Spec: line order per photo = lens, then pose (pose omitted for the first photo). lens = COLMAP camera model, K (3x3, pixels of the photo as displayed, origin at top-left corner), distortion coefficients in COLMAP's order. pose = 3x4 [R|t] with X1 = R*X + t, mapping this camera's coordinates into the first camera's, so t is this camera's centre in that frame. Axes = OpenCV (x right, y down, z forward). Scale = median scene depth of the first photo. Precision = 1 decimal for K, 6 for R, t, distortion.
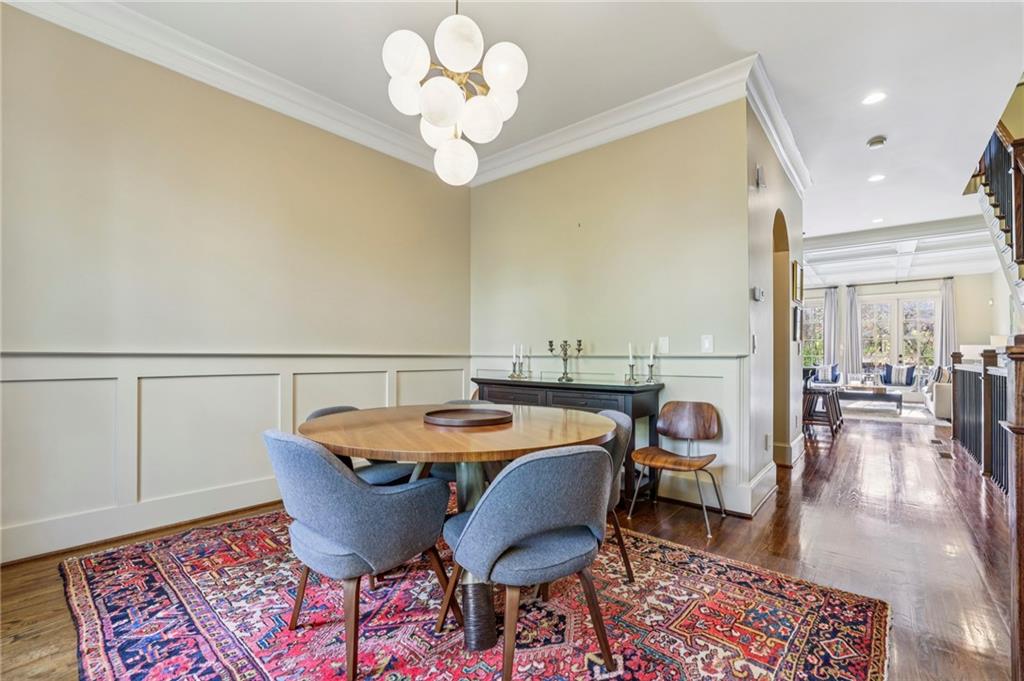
lens RADIAL K [[447.3, 0, 507.5], [0, 447.3, 354.1], [0, 0, 1]] dist [-0.018313, 0.003856]
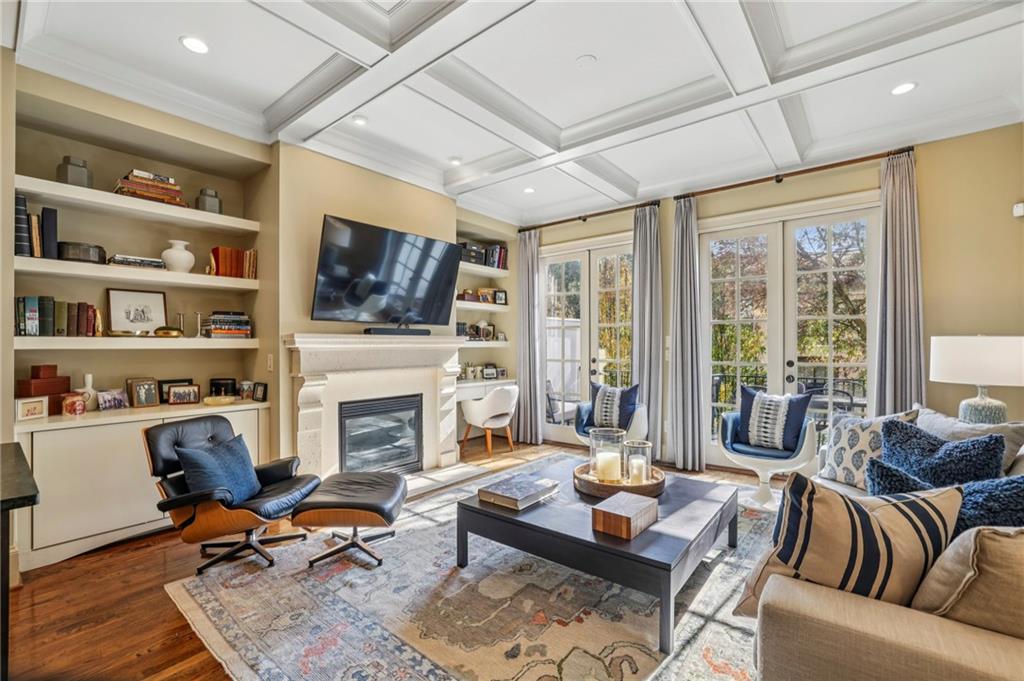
lens RADIAL K [[447.3, 0, 519.7], [0, 447.3, 348.6], [0, 0, 1]] dist [-0.018313, 0.003856]
pose [[0.998180, -0.007049, 0.059897, 0.766306], [0.006910, 0.999973, 0.002521, -0.014865], [-0.059913, -0.002103, 0.998201, 0.756189]]
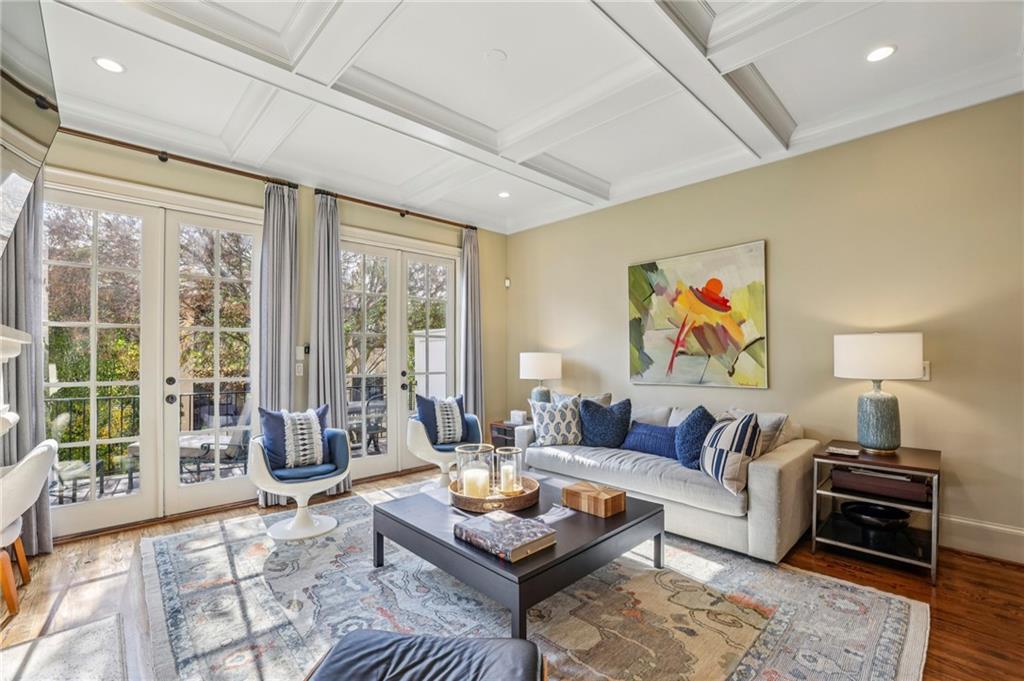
lens RADIAL K [[447.3, 0, 512.9], [0, 447.3, 347.9], [0, 0, 1]] dist [-0.018313, 0.003856]
pose [[0.100240, 0.018764, 0.994786, 0.531058], [0.001392, 0.999819, -0.018999, -0.015787], [-0.994962, 0.003290, 0.100195, 1.032369]]
